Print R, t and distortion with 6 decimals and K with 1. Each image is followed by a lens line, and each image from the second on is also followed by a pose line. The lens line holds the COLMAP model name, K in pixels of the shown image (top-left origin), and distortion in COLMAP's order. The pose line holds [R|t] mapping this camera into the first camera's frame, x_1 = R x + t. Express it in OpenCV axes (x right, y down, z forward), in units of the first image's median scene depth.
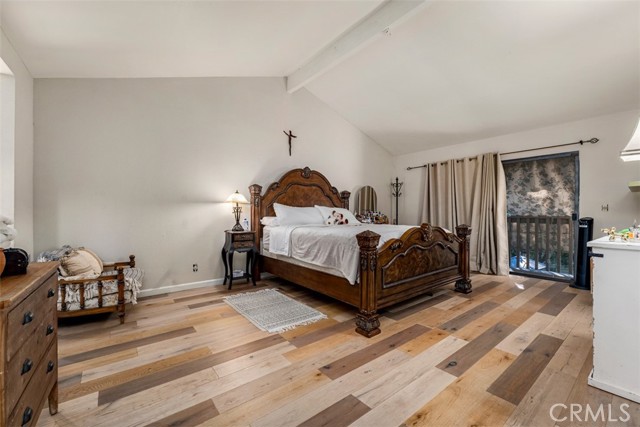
lens RADIAL K [[257.6, 0, 318.0], [0, 257.6, 212.7], [0, 0, 1]] dist [-0.000682, -0.000507]
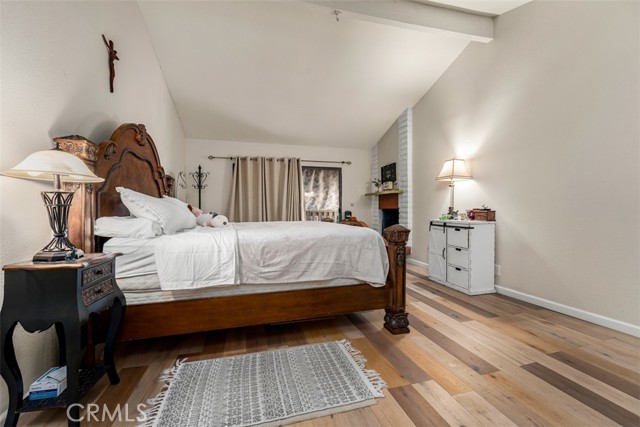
lens RADIAL K [[257.6, 0, 320.0], [0, 257.6, 211.1], [0, 0, 1]] dist [-0.000682, -0.000507]
pose [[0.399660, -0.012657, 0.916576, -0.542689], [0.007336, 0.999917, 0.010609, 0.004054], [-0.916634, 0.002484, 0.399719, 0.589927]]
